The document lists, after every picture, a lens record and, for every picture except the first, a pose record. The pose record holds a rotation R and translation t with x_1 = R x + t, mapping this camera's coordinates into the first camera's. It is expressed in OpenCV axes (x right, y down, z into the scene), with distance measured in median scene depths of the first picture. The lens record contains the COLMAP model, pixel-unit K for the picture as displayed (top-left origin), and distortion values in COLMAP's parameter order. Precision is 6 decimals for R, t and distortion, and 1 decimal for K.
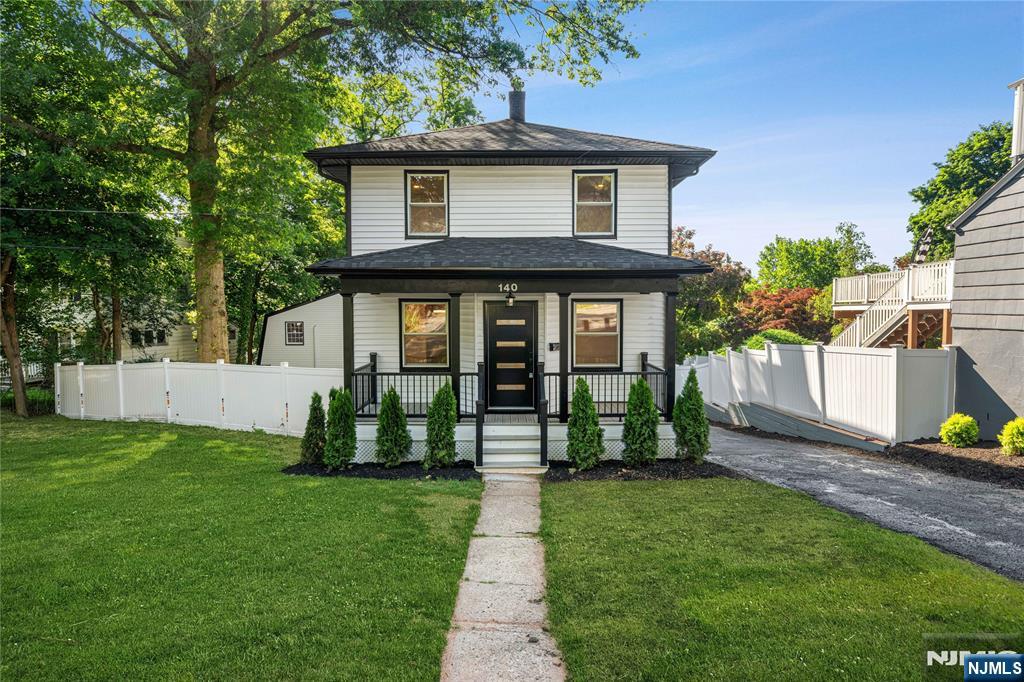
lens RADIAL K [[538.6, 0, 513.0], [0, 538.6, 335.4], [0, 0, 1]] dist [-0.000890, 0.001009]
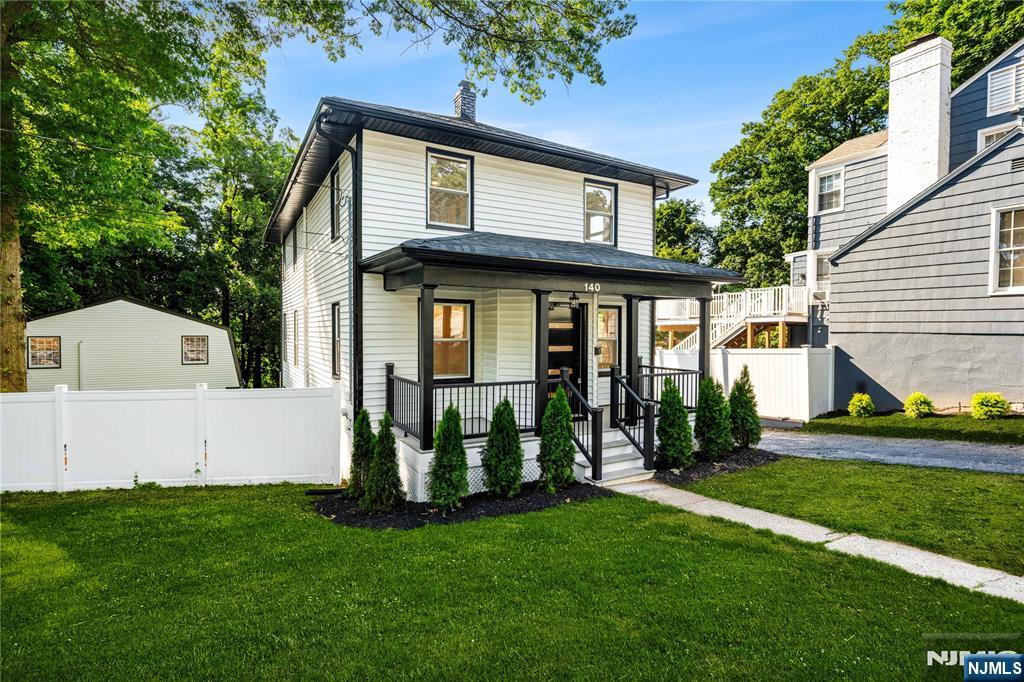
lens RADIAL K [[497.5, 0, 510.8], [0, 497.5, 340.3], [0, 0, 1]] dist [0.002143, 0.001732]
pose [[0.871220, -0.004298, 0.490874, -0.516021], [0.018468, 0.999541, -0.024024, 0.020955], [-0.490546, 0.029996, 0.870899, 0.285052]]
